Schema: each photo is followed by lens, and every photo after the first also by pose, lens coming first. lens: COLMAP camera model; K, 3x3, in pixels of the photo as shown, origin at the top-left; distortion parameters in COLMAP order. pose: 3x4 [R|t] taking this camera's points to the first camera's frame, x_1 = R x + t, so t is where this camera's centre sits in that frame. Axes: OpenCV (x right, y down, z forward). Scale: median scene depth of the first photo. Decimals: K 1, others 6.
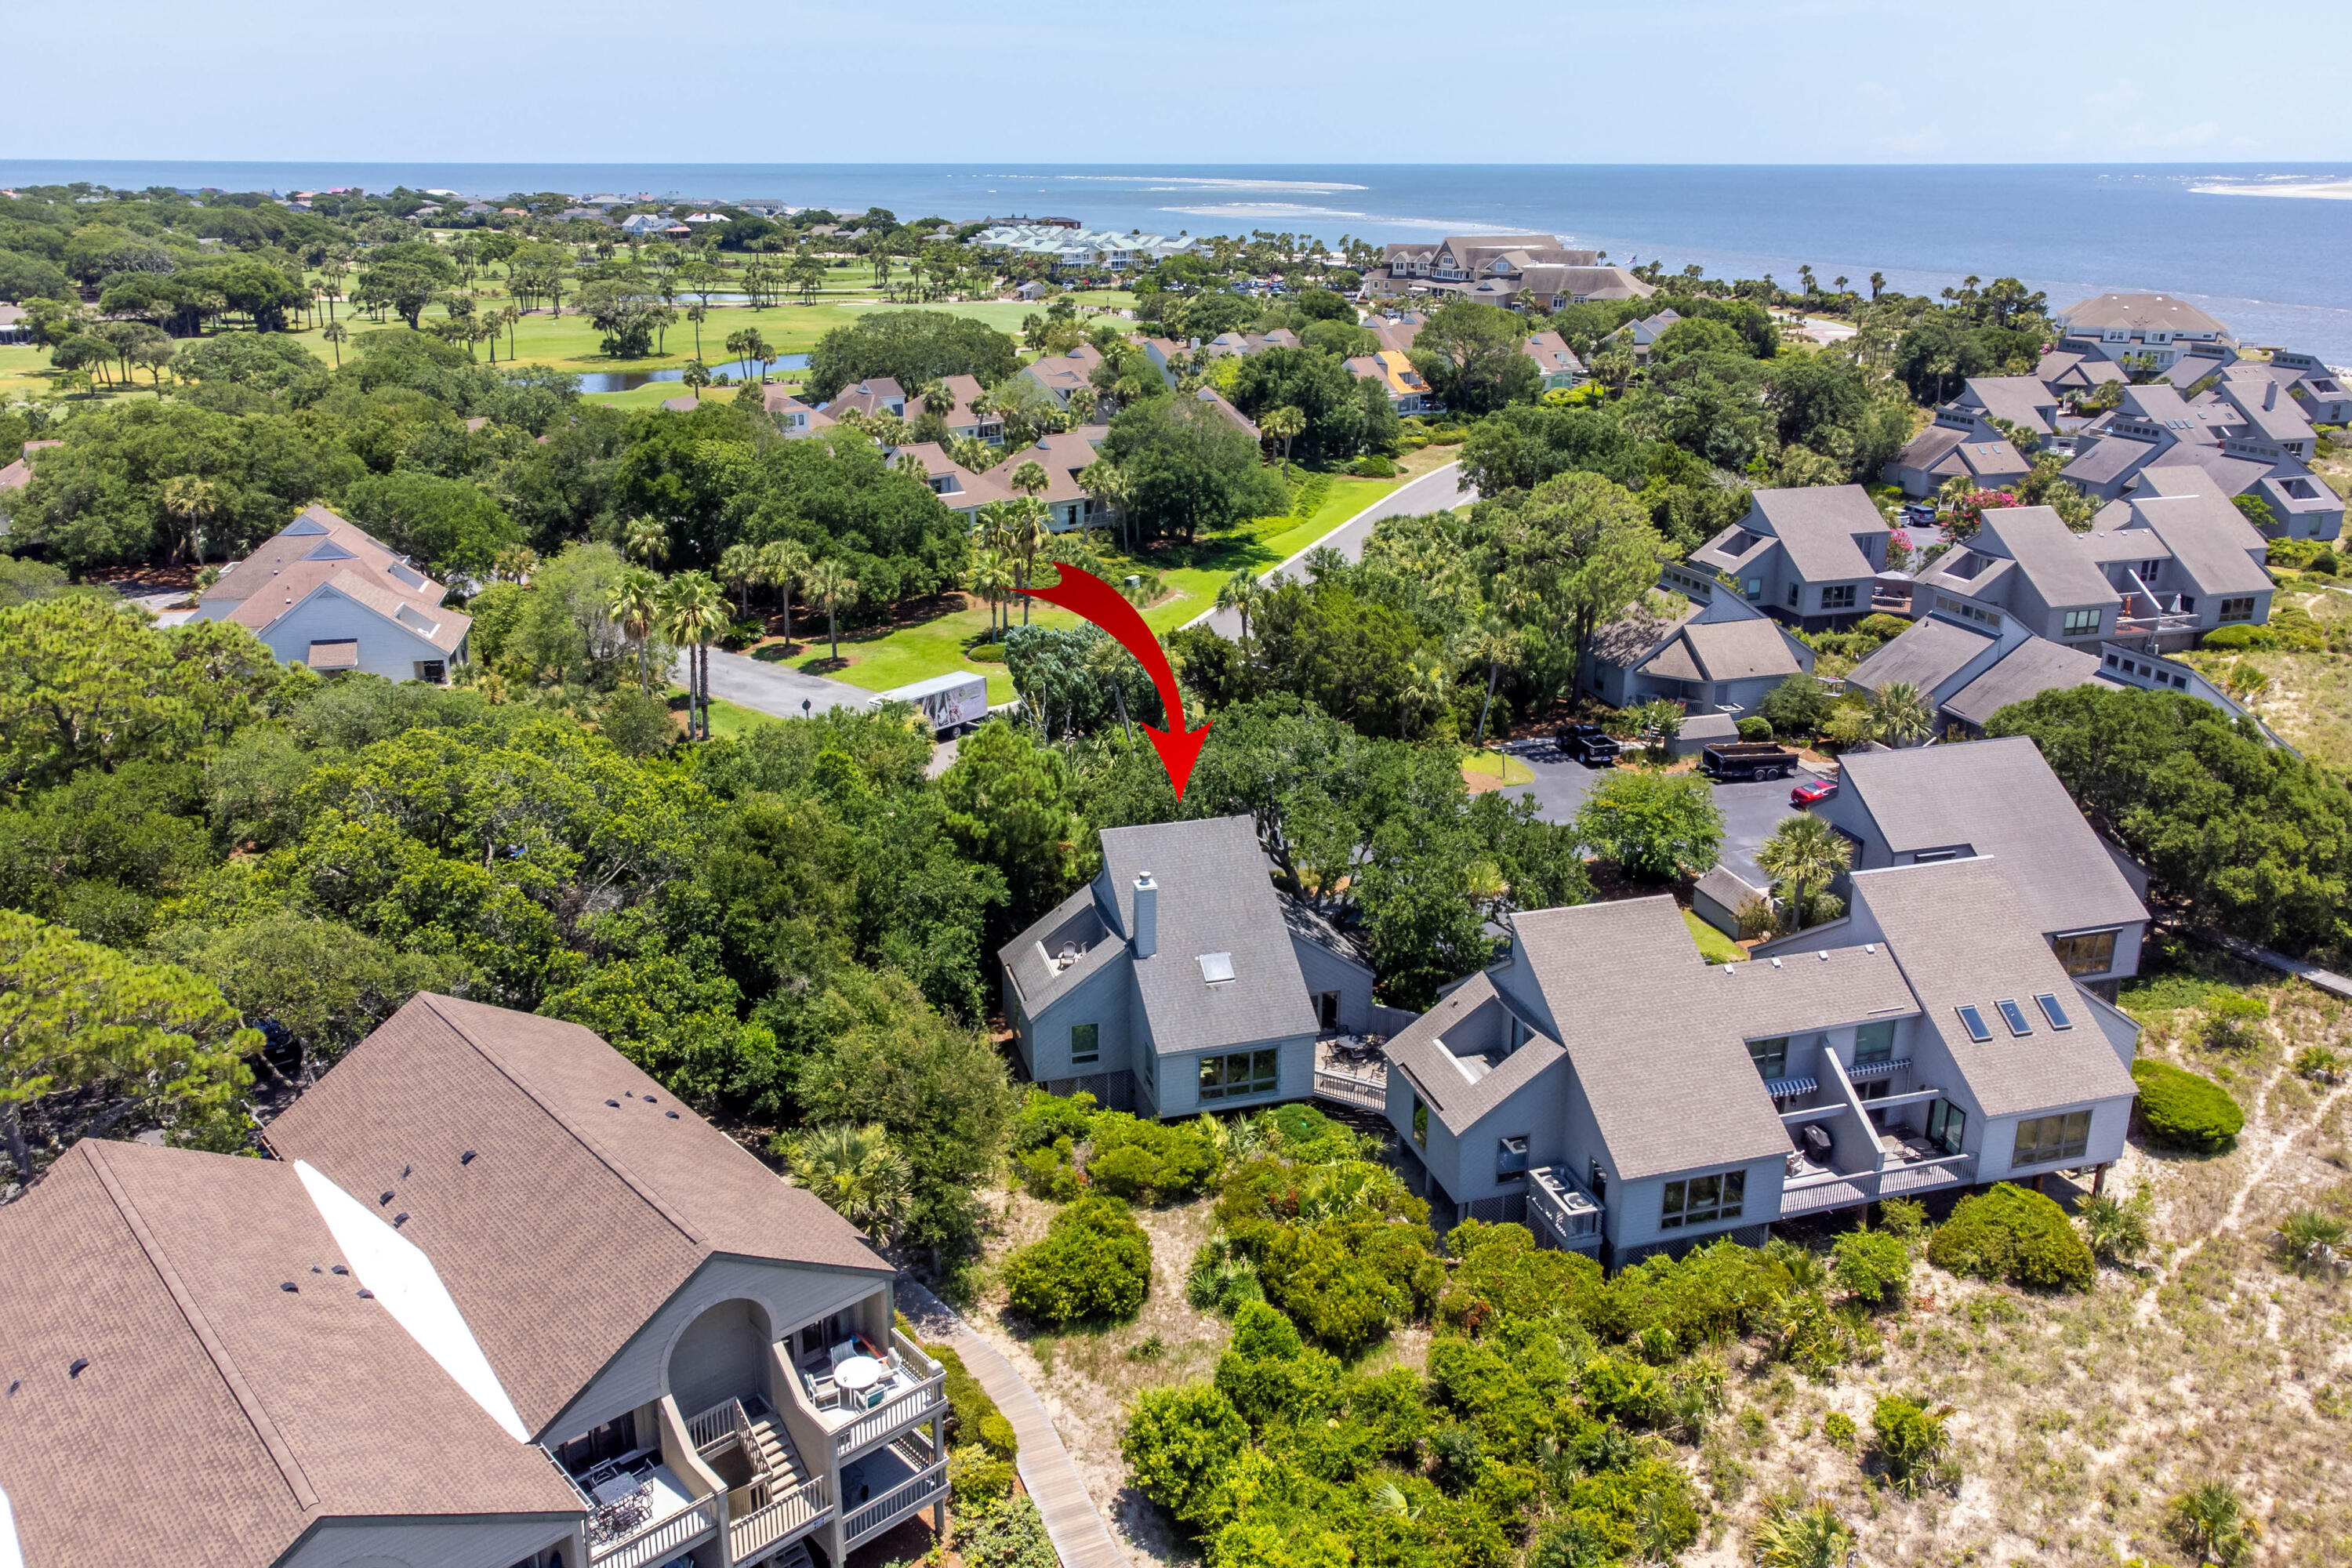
lens RADIAL K [[1775.7, 0, 1167.2], [0, 1775.7, 711.8], [0, 0, 1]] dist [0.018945, 0.000326]
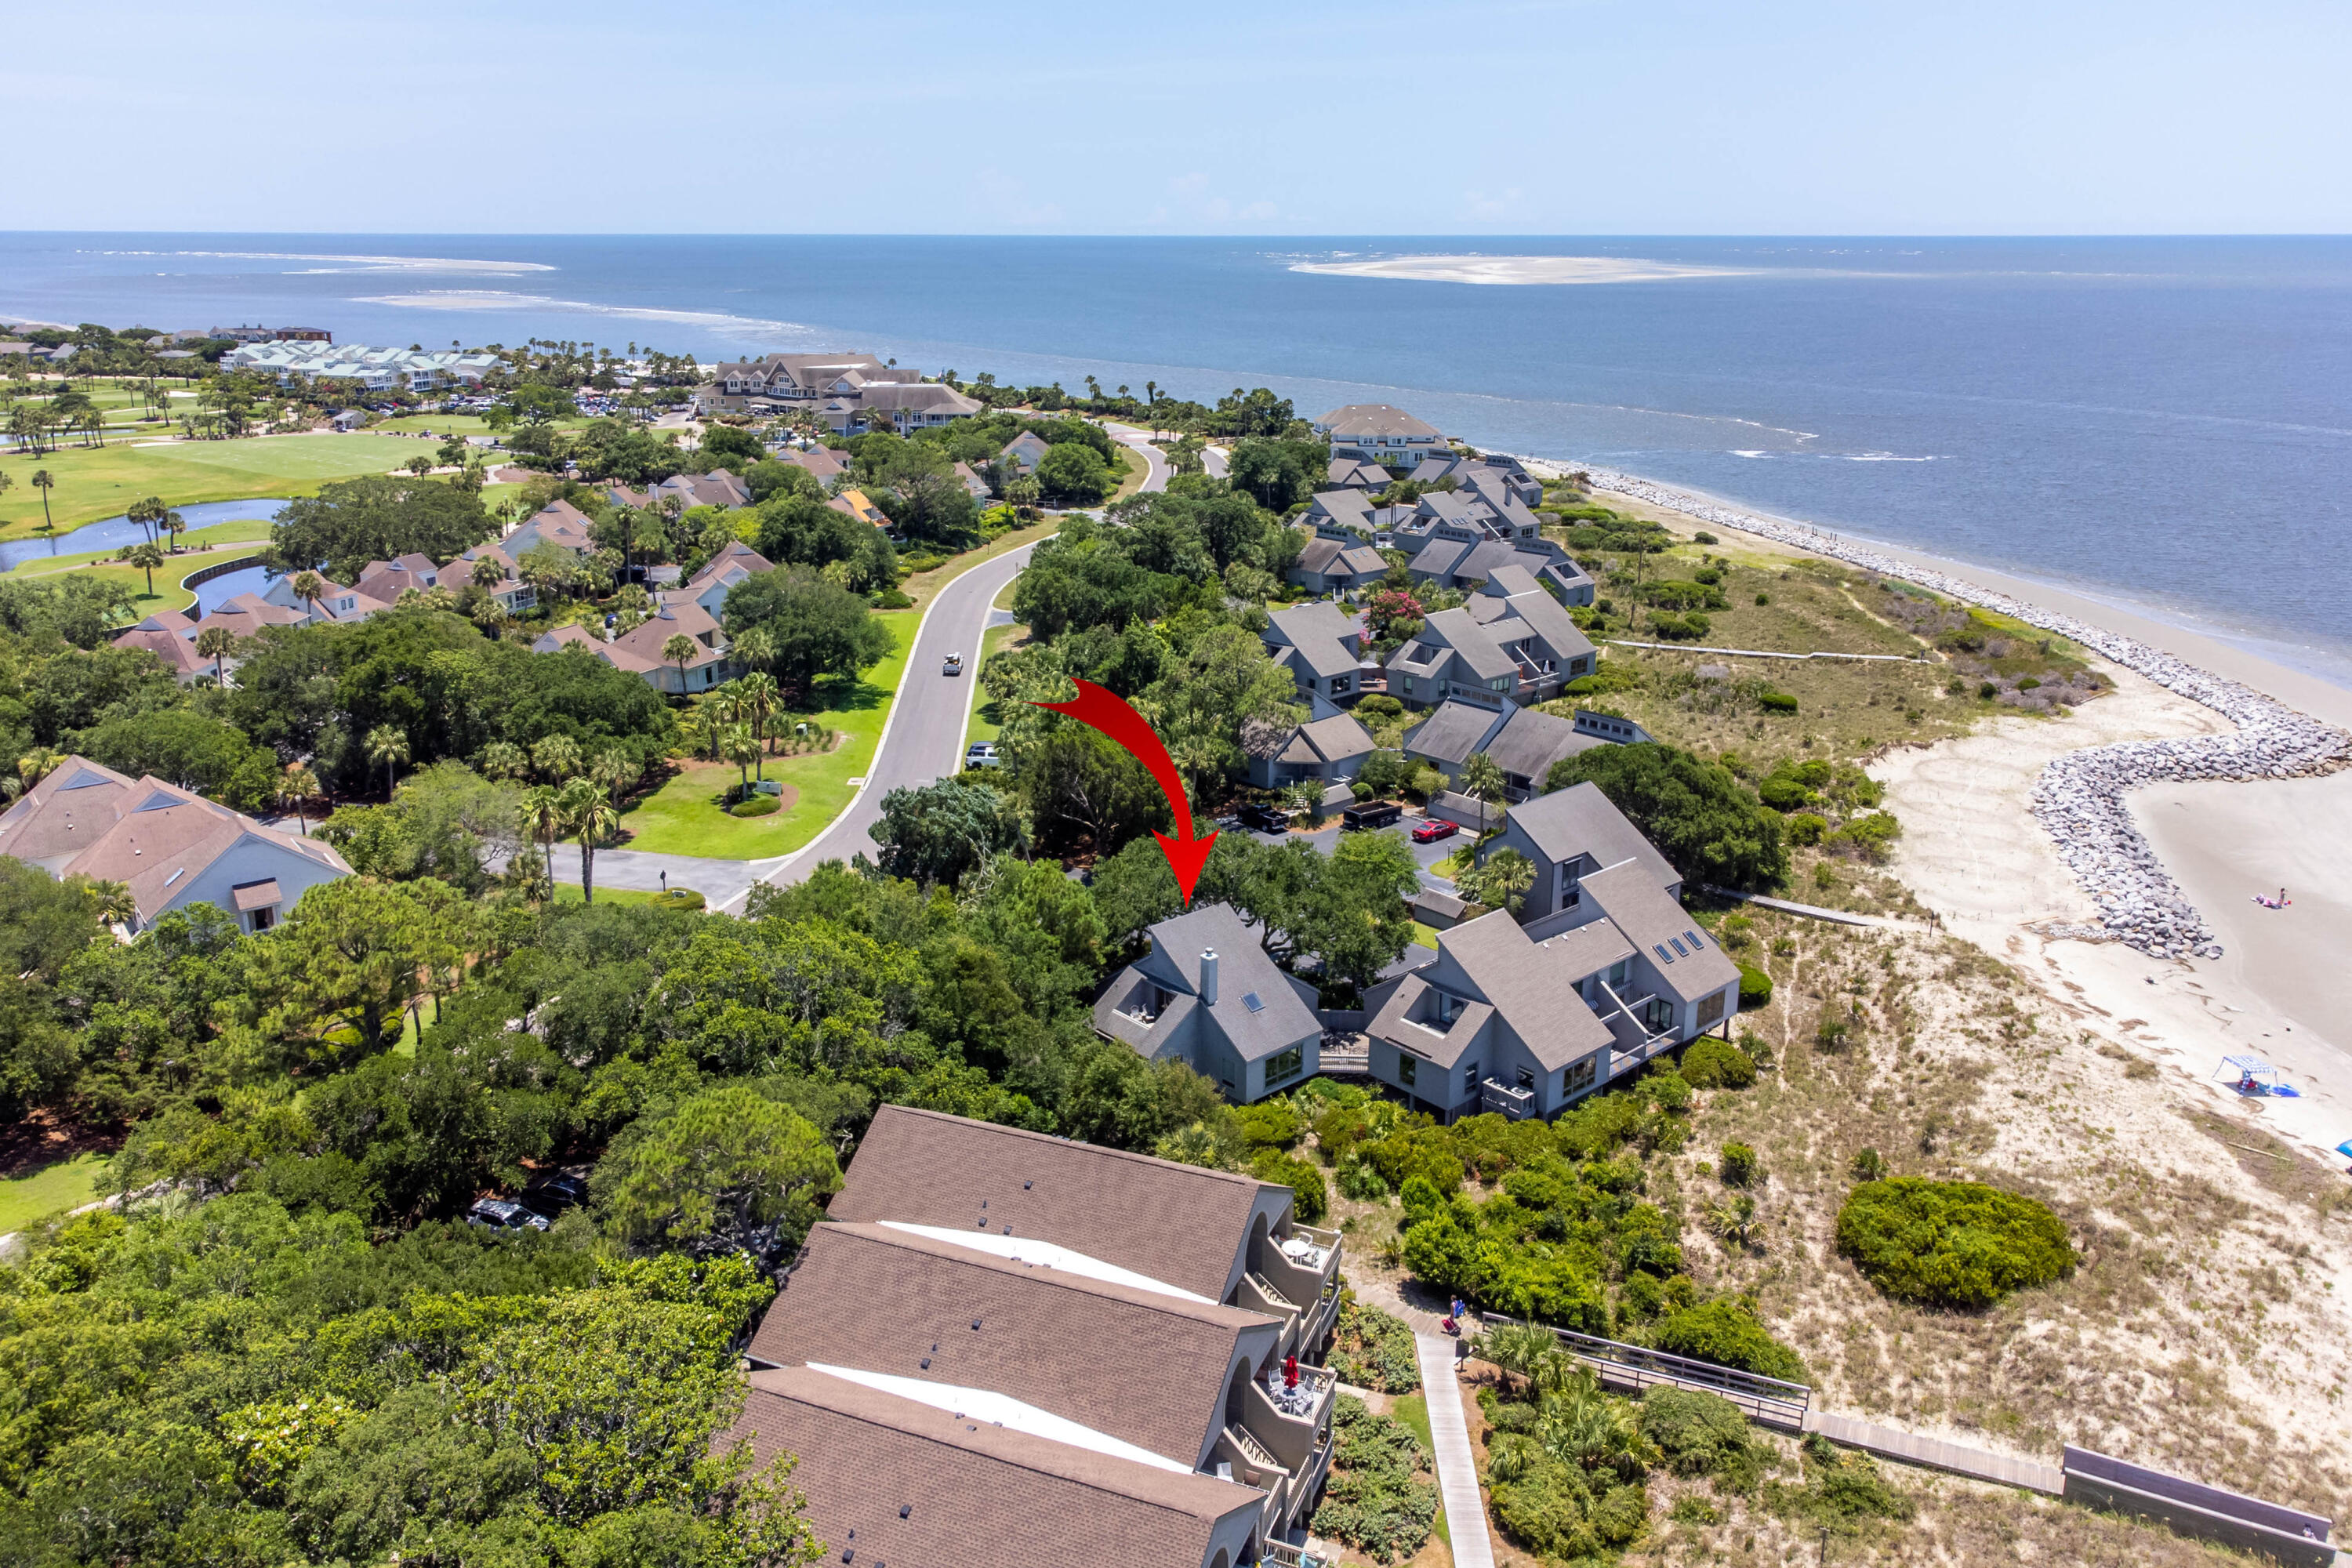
lens RADIAL K [[1738.1, 0, 1165.1], [0, 1738.1, 728.6], [0, 0, 1]] dist [0.042676, -0.054923]
pose [[0.904691, -0.116021, 0.409966, -0.400250], [0.126398, 0.991978, 0.001803, -0.066216], [-0.406887, 0.050188, 0.912099, -0.230855]]
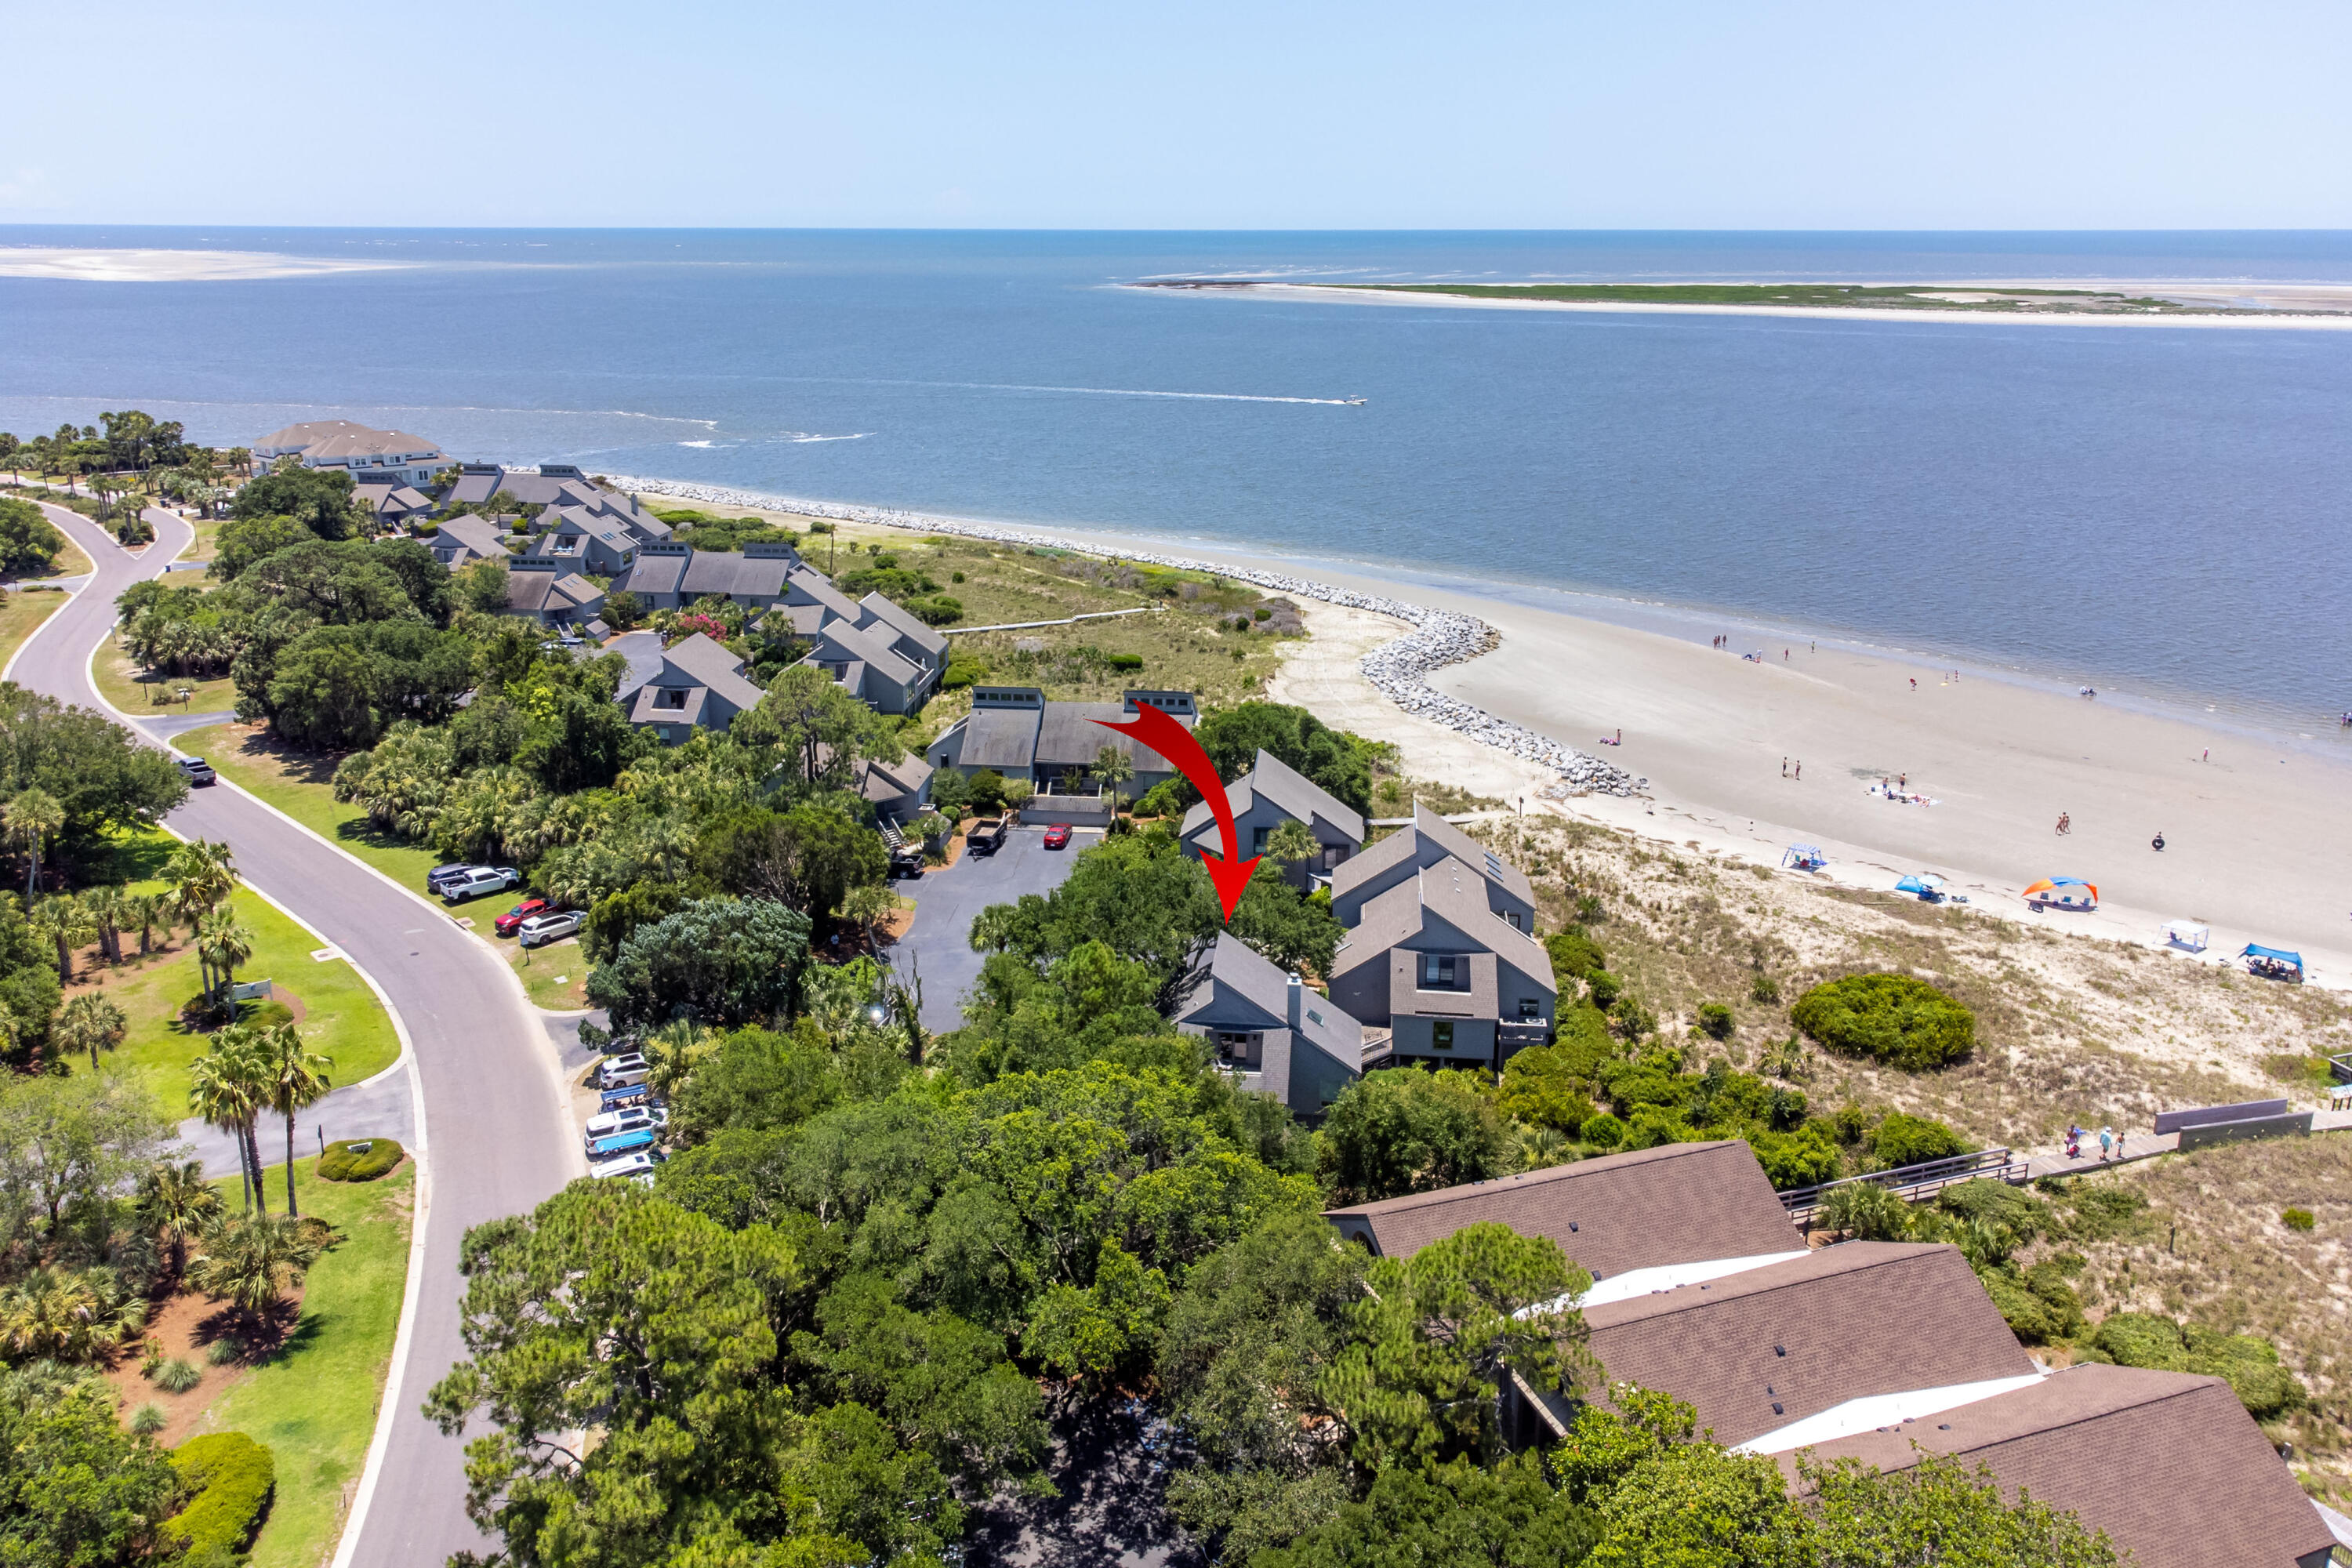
lens RADIAL K [[1751.8, 0, 1168.0], [0, 1751.8, 794.8], [0, 0, 1]] dist [0.014881, 0.001790]
pose [[0.392847, -0.287411, 0.873537, -0.793479], [0.277697, 0.942636, 0.185260, -0.214936], [-0.876673, 0.169800, 0.450125, 0.275363]]
